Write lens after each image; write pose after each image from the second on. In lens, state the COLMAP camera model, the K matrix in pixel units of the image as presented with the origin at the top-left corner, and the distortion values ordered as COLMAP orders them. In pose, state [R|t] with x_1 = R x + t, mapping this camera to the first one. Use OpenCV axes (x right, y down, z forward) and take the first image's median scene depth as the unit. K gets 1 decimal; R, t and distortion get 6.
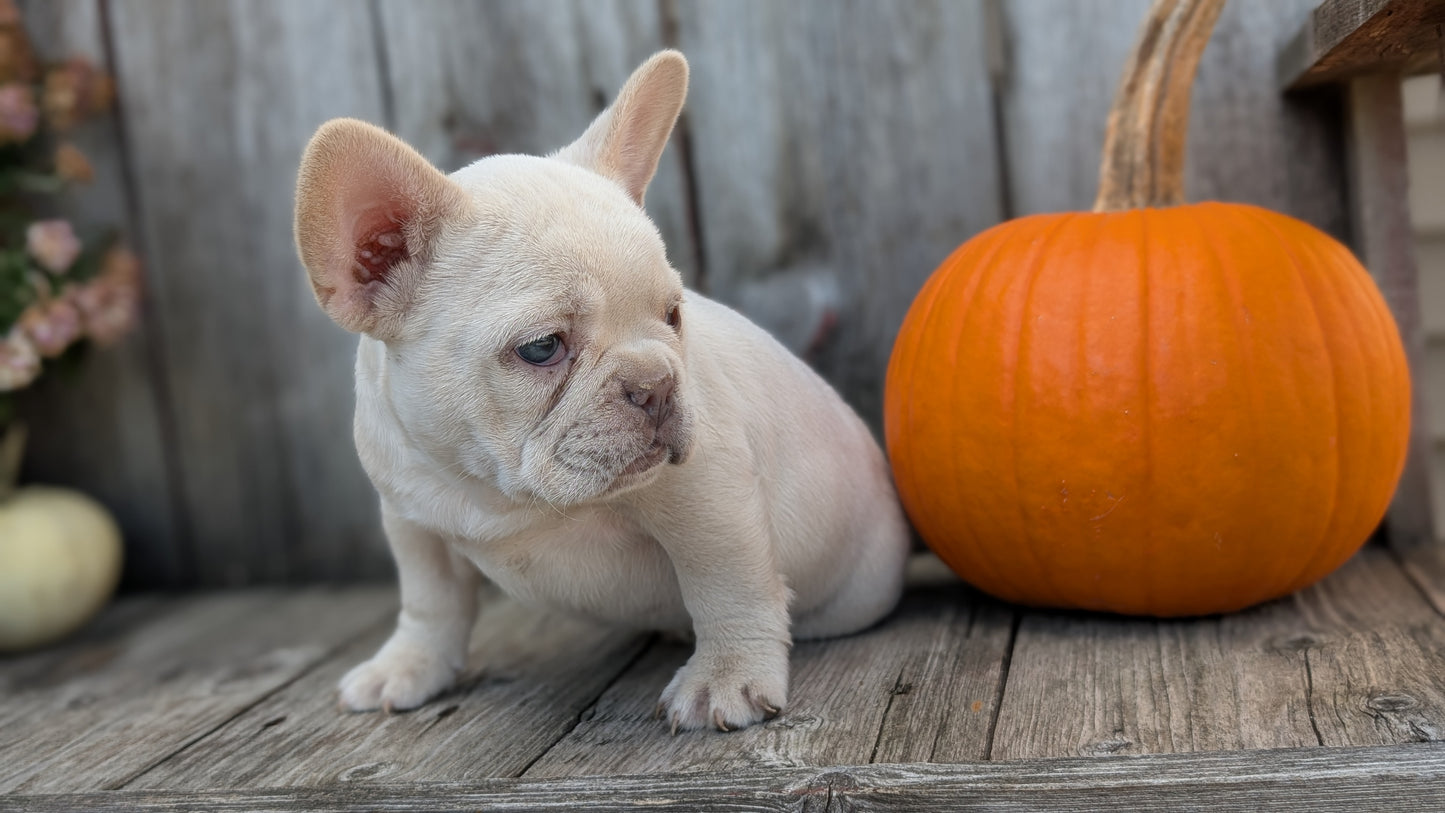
lens RADIAL K [[1661.3, 0, 711.1], [0, 1661.3, 396.6], [0, 0, 1]] dist [0.000969, 0.000000]
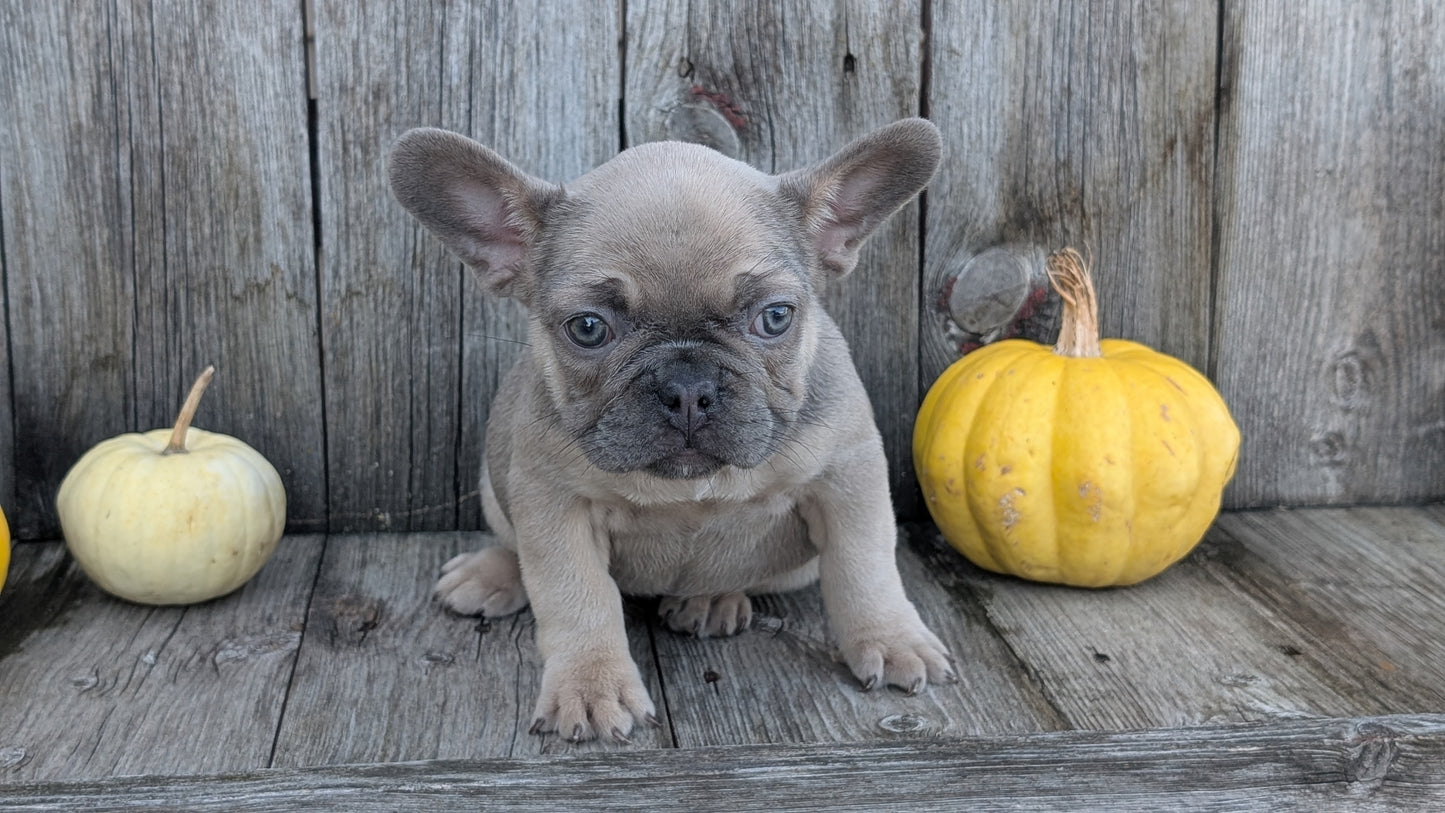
lens RADIAL K [[2156.7, 0, 656.3], [0, 2156.7, 429.0], [0, 0, 1]] dist [0.019936, 0.000000]
pose [[0.943319, 0.029881, 0.330540, -0.824510], [-0.063824, 0.993682, 0.092316, -0.098415], [-0.325693, -0.108179, 0.939266, -0.301717]]
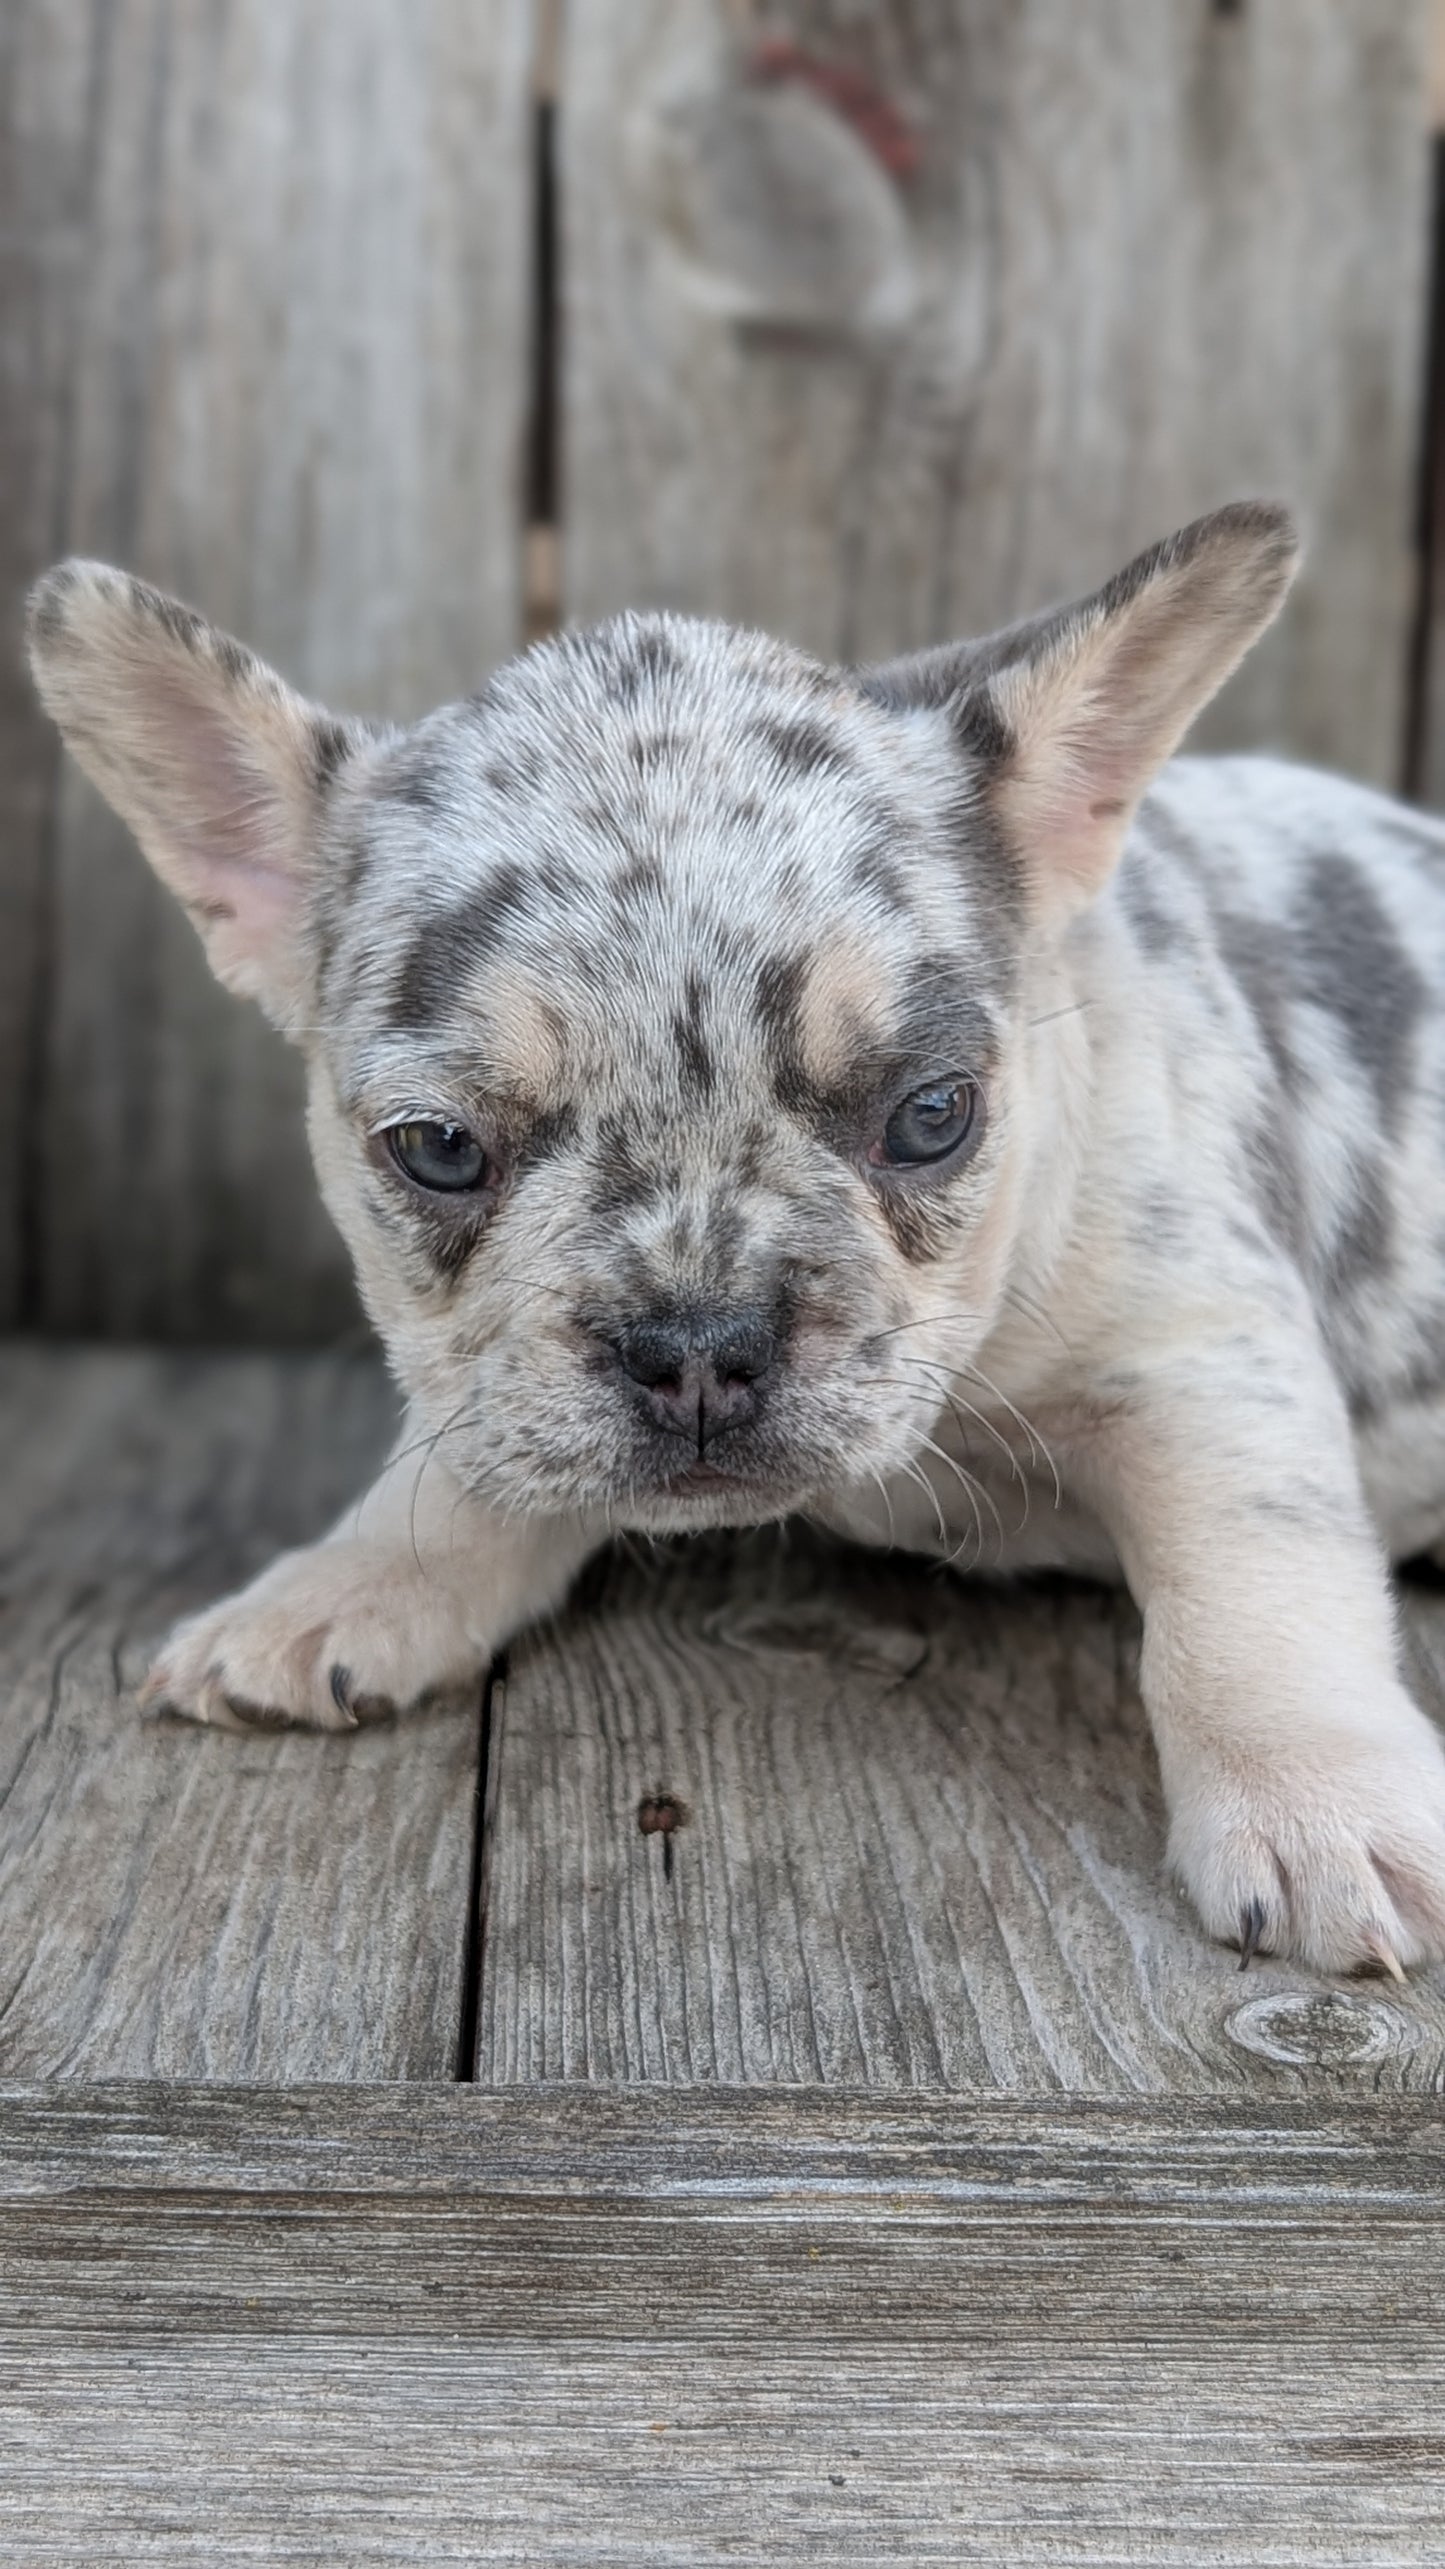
lens RADIAL K [[3890.0, 0, 598.0], [0, 3890.0, 1284.1], [0, 0, 1]] dist [-0.002014, 0.000000]
pose [[0.960001, 0.080911, 0.268053, -0.518447], [-0.107497, 0.990478, 0.086014, 0.037177], [-0.258541, -0.111389, 0.959557, 0.334038]]
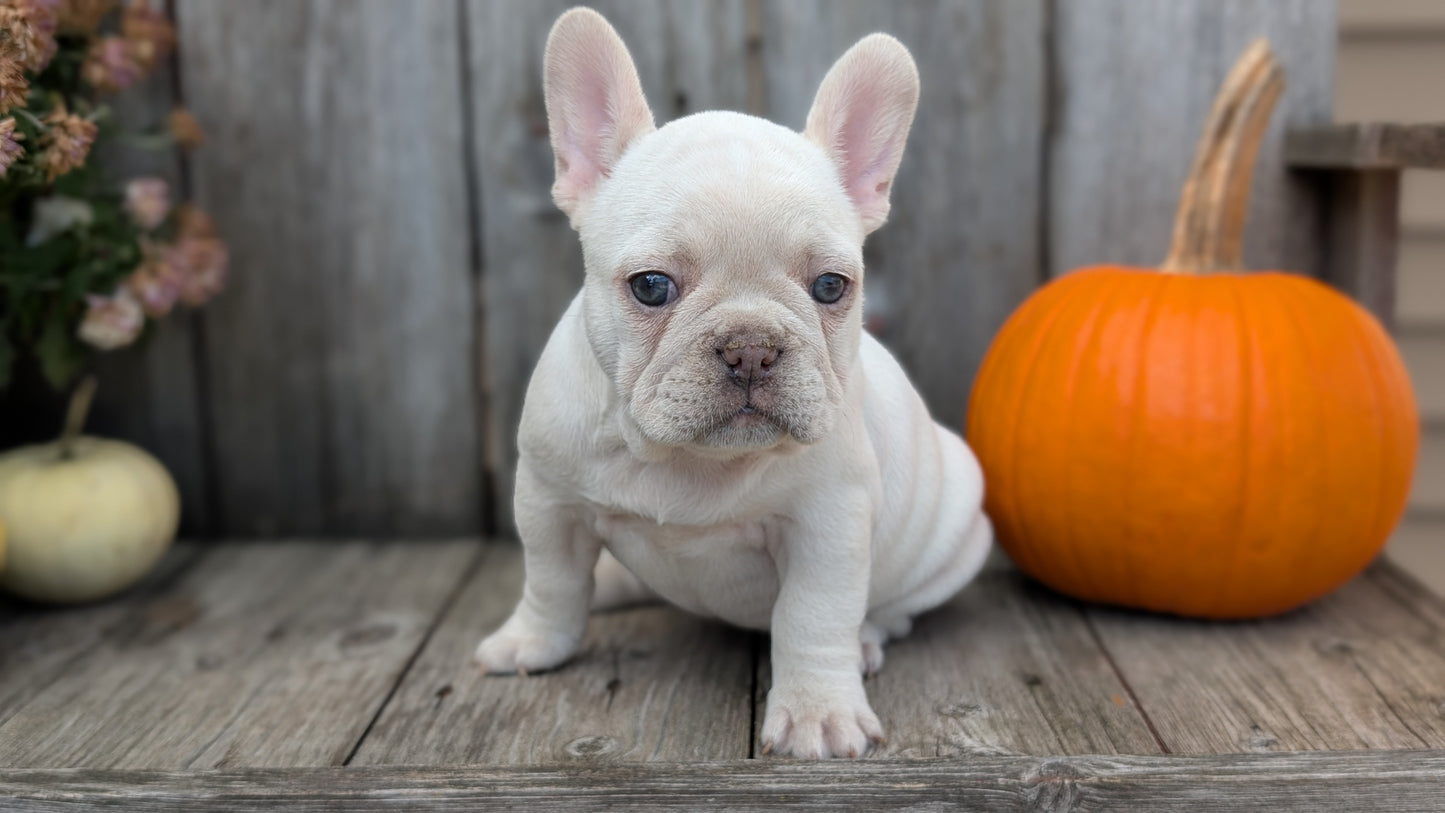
lens RADIAL K [[1683.4, 0, 731.8], [0, 1683.4, 421.5], [0, 0, 1]] dist [-0.020094, 0.000000]
pose [[0.973485, 0.050865, 0.223023, -0.360217], [-0.068323, 0.995114, 0.071272, -0.074760], [-0.218308, -0.084620, 0.972204, -0.094084]]
